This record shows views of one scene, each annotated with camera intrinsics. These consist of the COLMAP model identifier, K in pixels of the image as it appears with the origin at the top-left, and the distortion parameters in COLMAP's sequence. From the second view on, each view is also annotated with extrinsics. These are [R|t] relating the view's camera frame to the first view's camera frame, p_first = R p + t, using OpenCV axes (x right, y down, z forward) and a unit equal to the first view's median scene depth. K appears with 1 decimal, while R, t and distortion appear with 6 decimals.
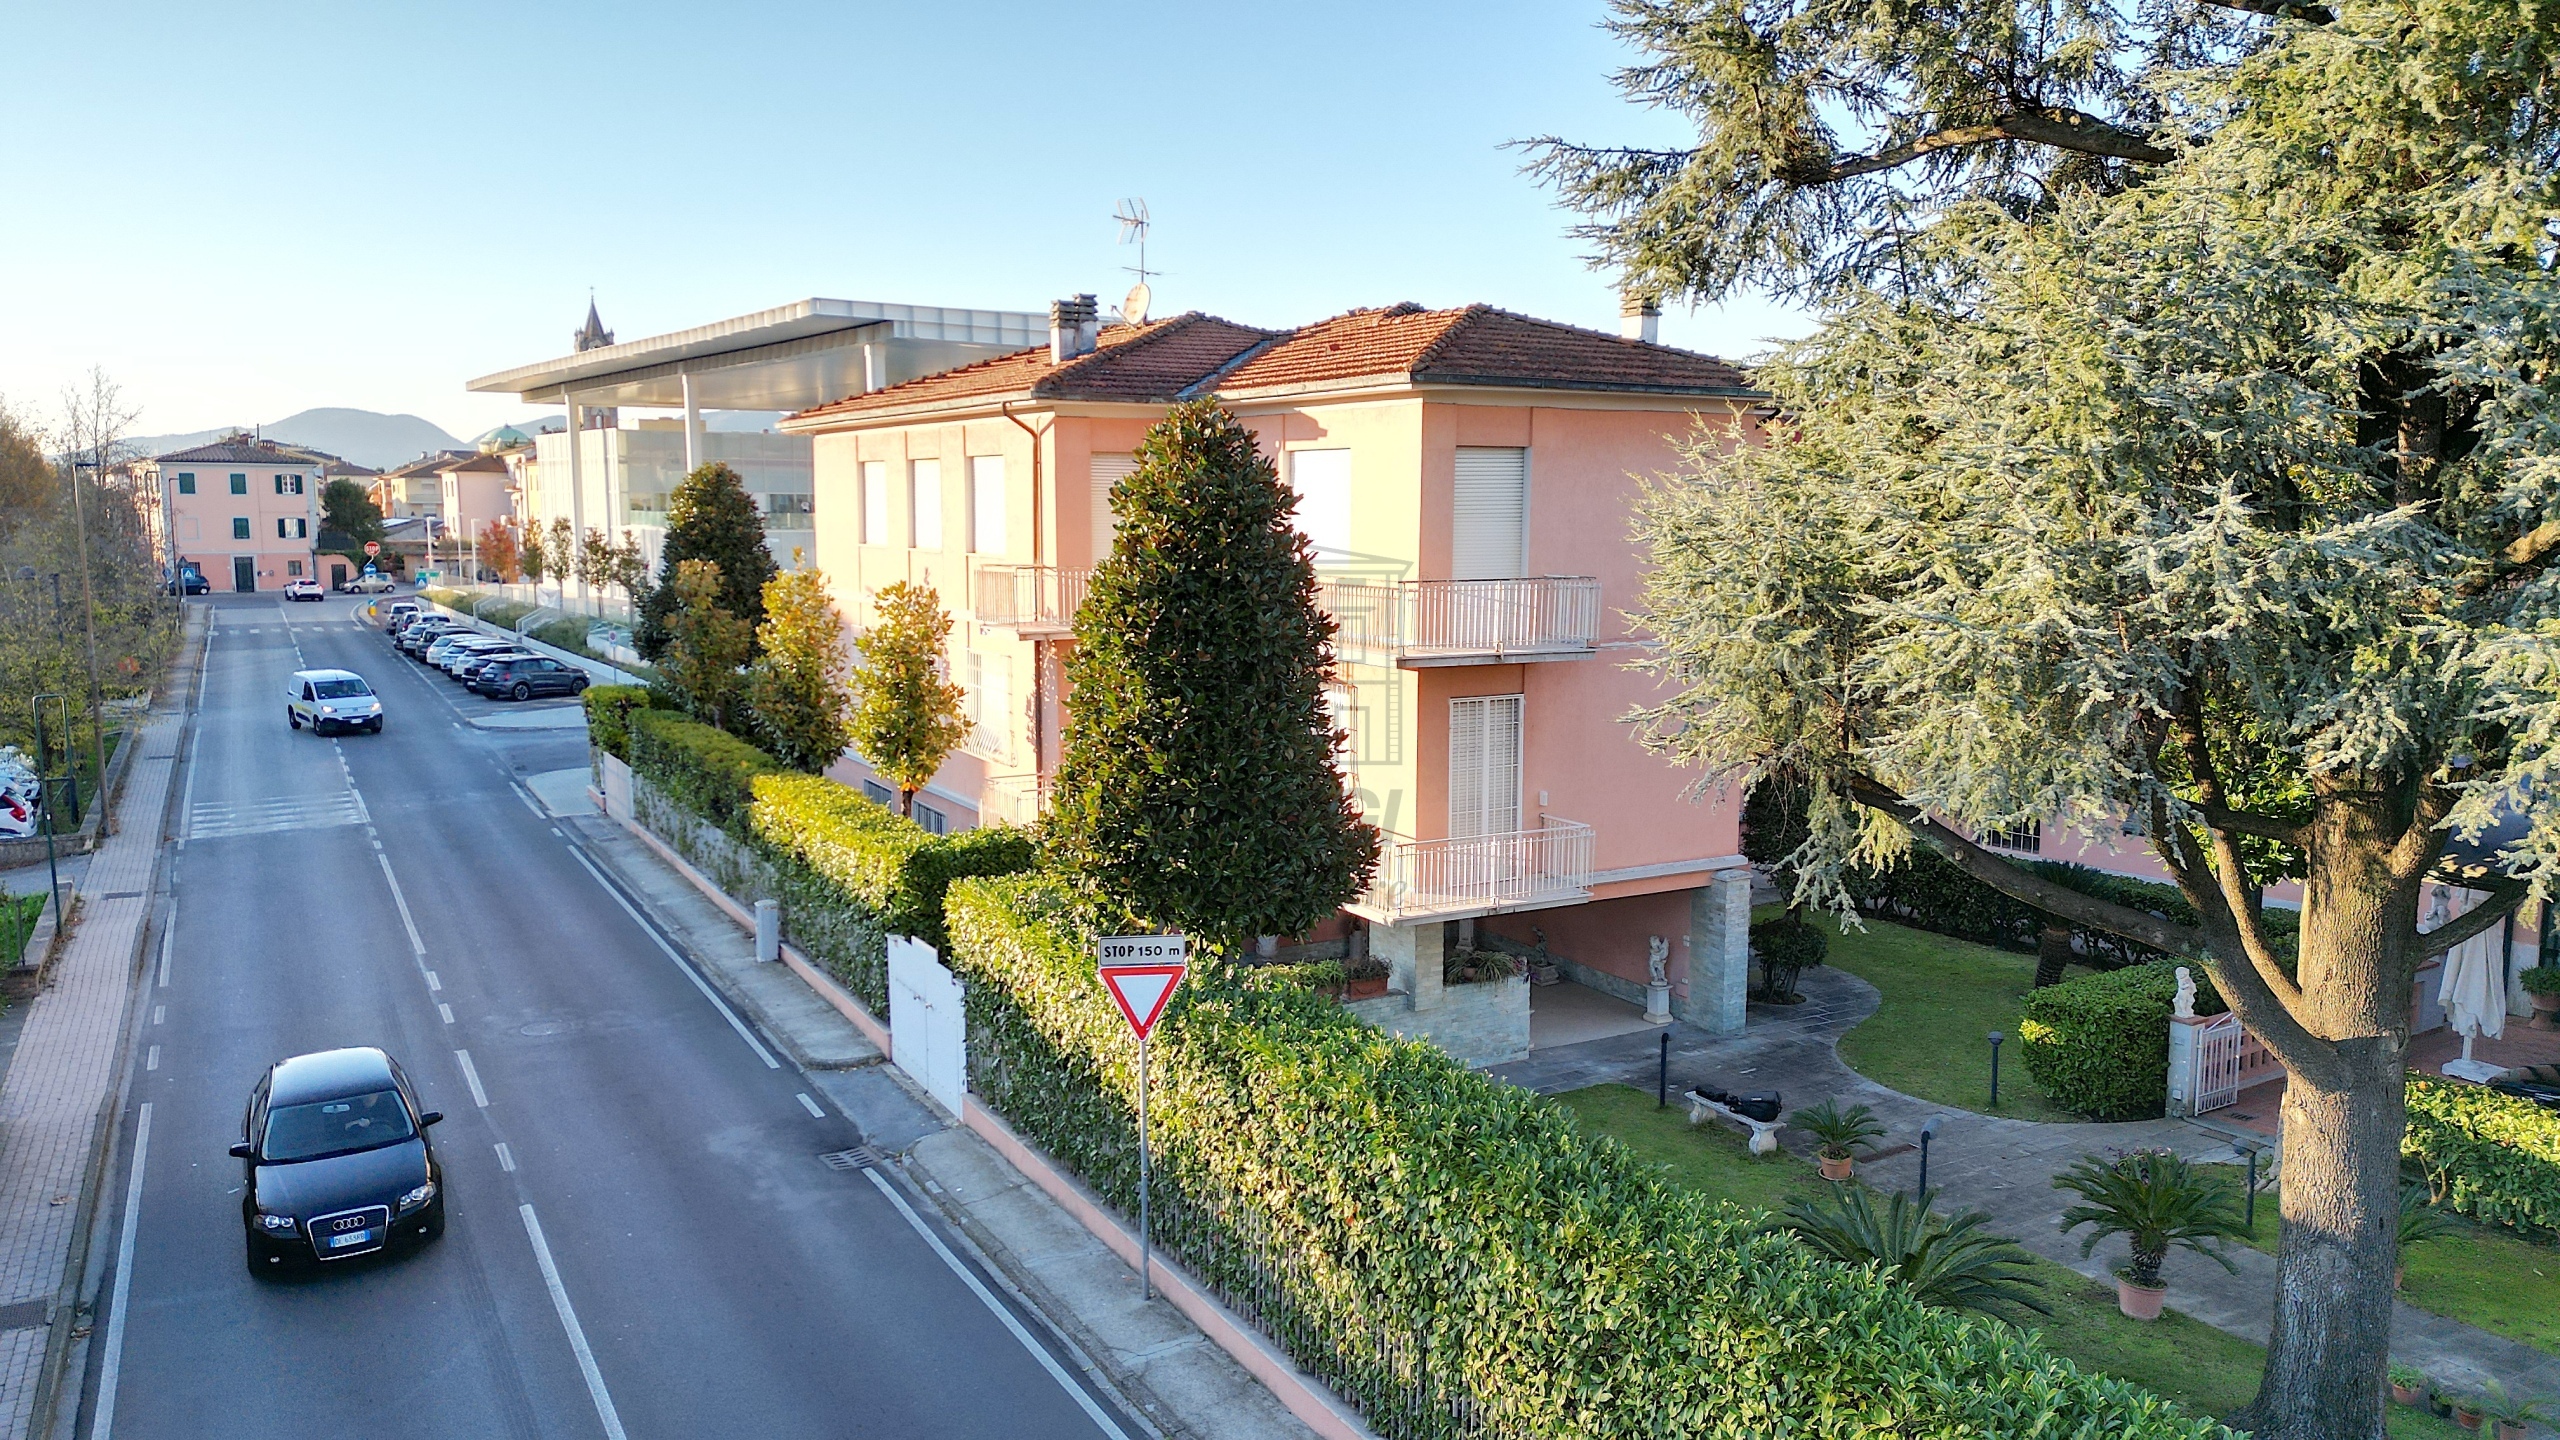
lens RADIAL K [[1723.5, 0, 1280.0], [0, 1723.5, 720.0], [0, 0, 1]] dist [0.077025, -0.071993]
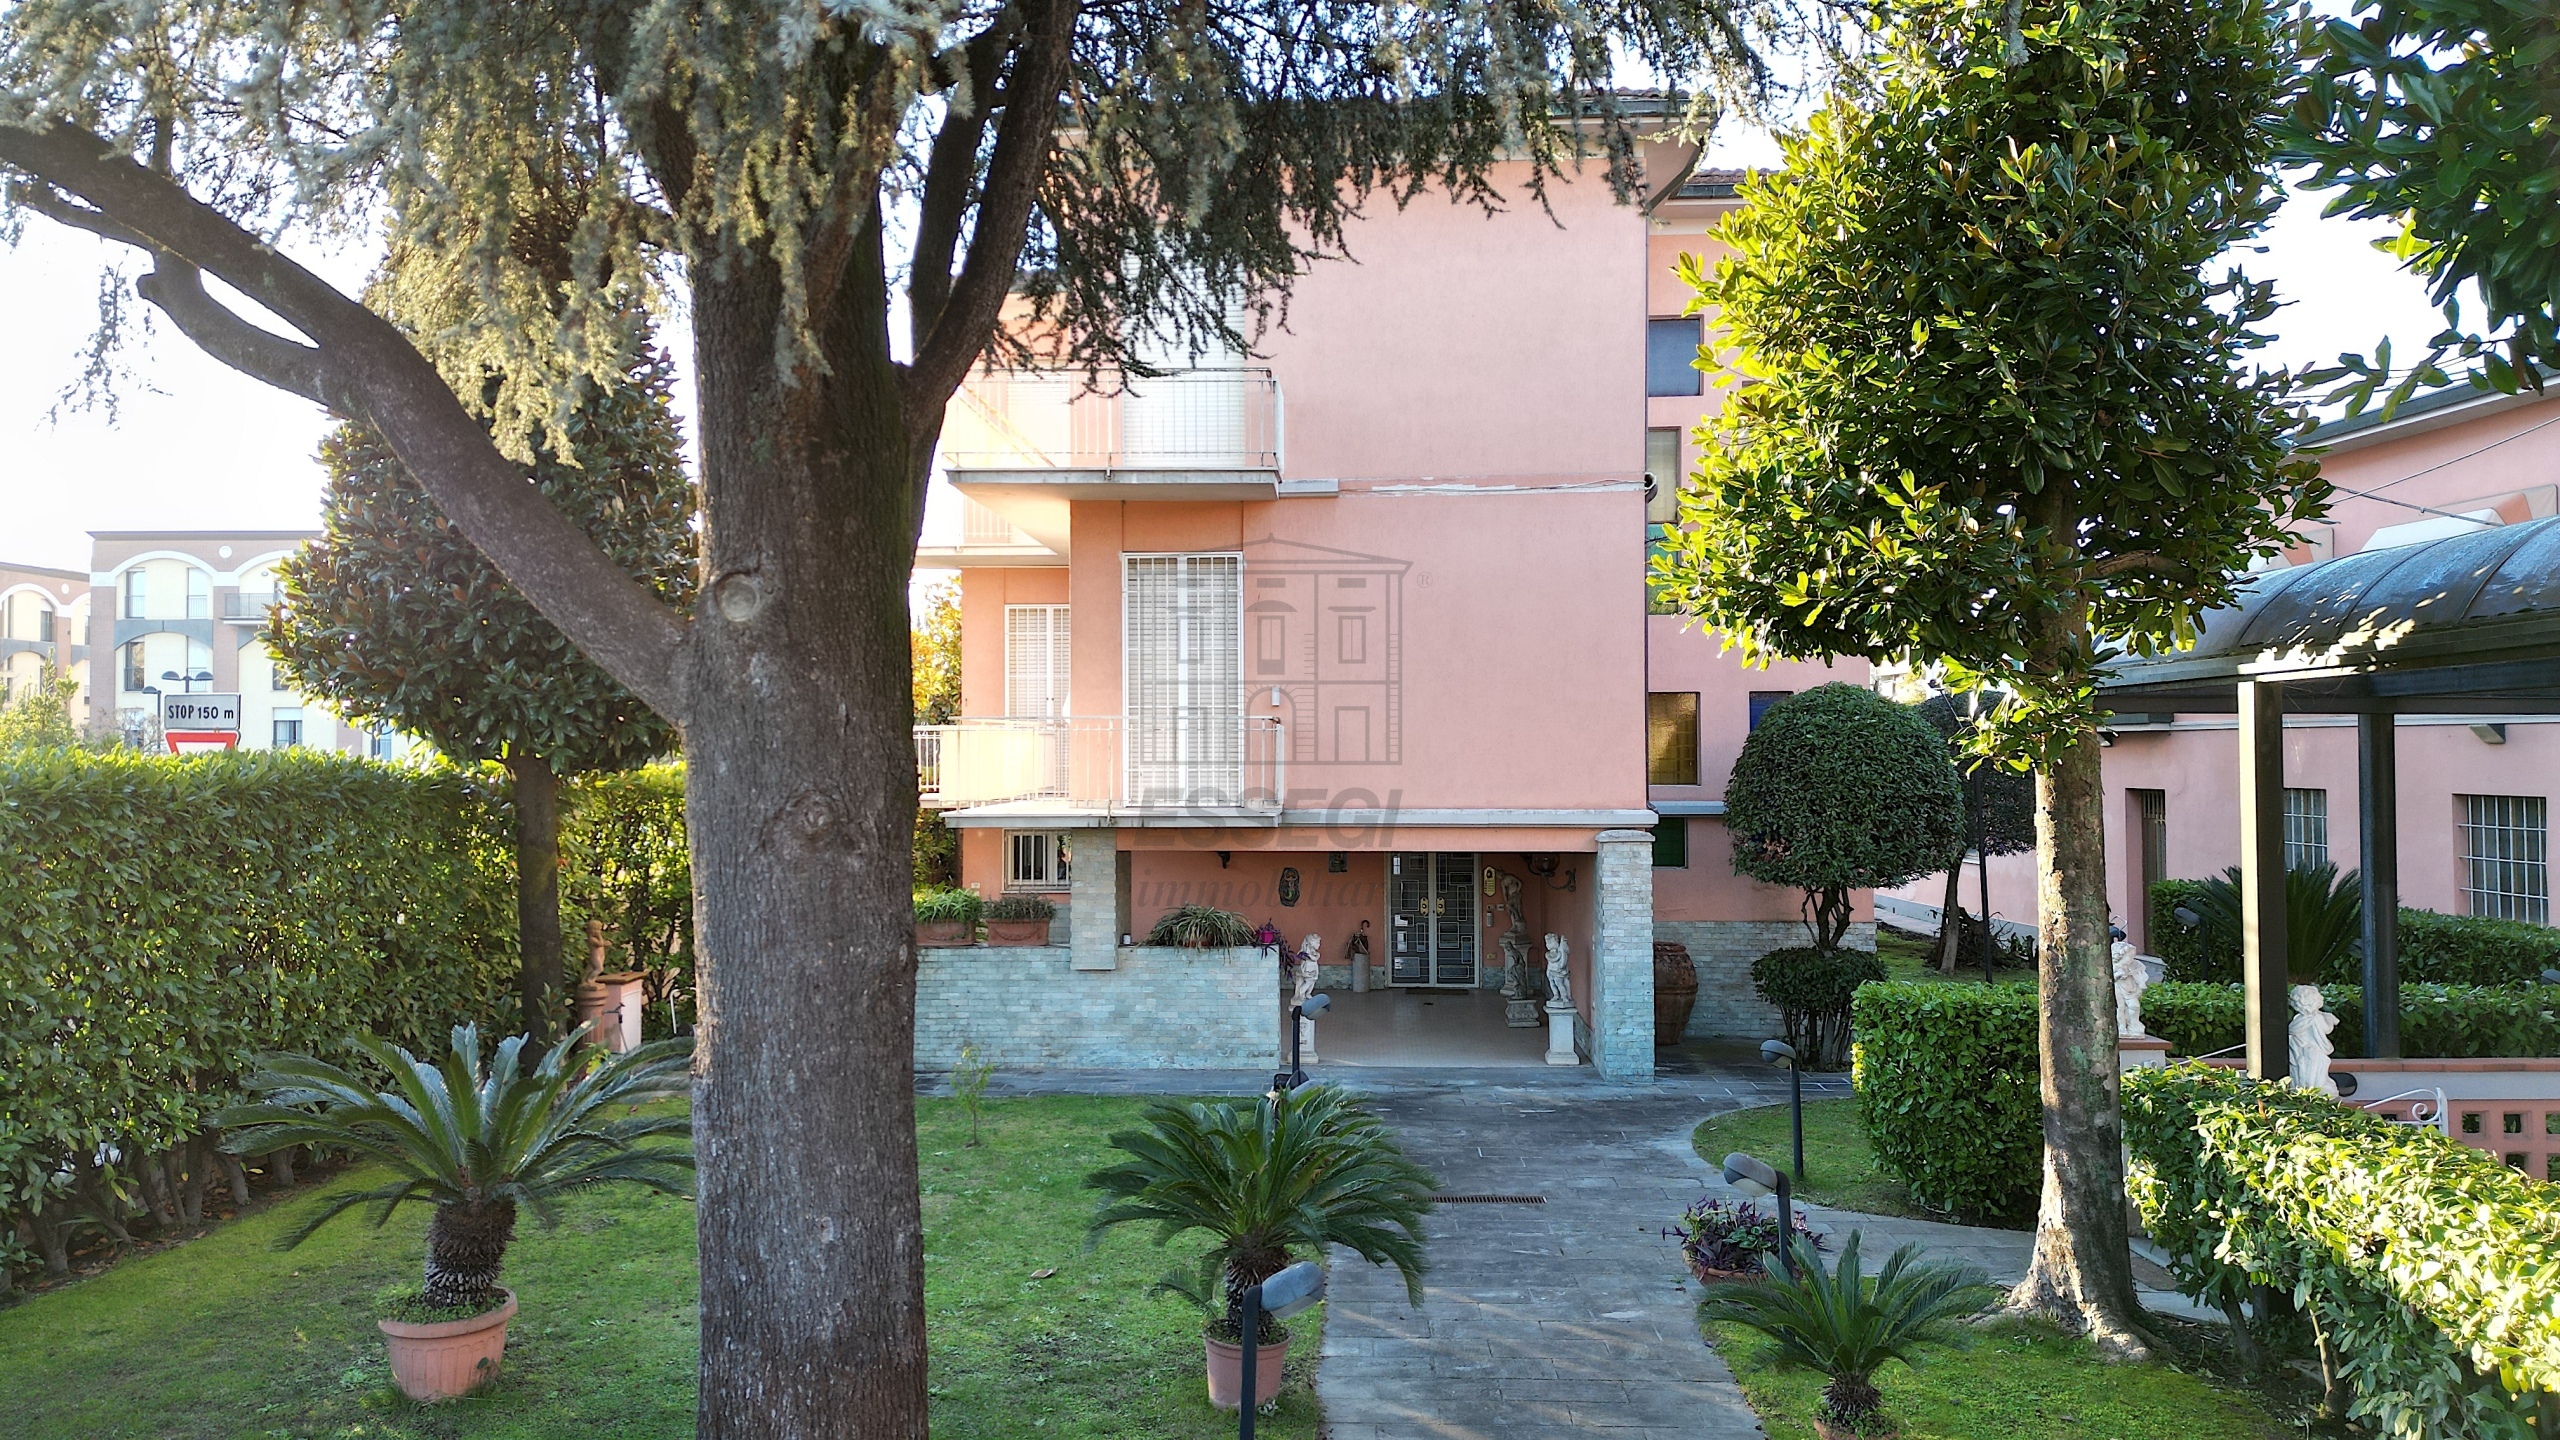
lens RADIAL K [[1753.1, 0, 1286.5], [0, 1753.1, 702.8], [0, 0, 1]] dist [0.082308, -0.074761]
pose [[0.850369, -0.021712, -0.525738, 0.569683], [-0.055027, 0.990000, -0.129890, 0.150609], [0.523301, 0.139384, 0.840671, 0.400302]]
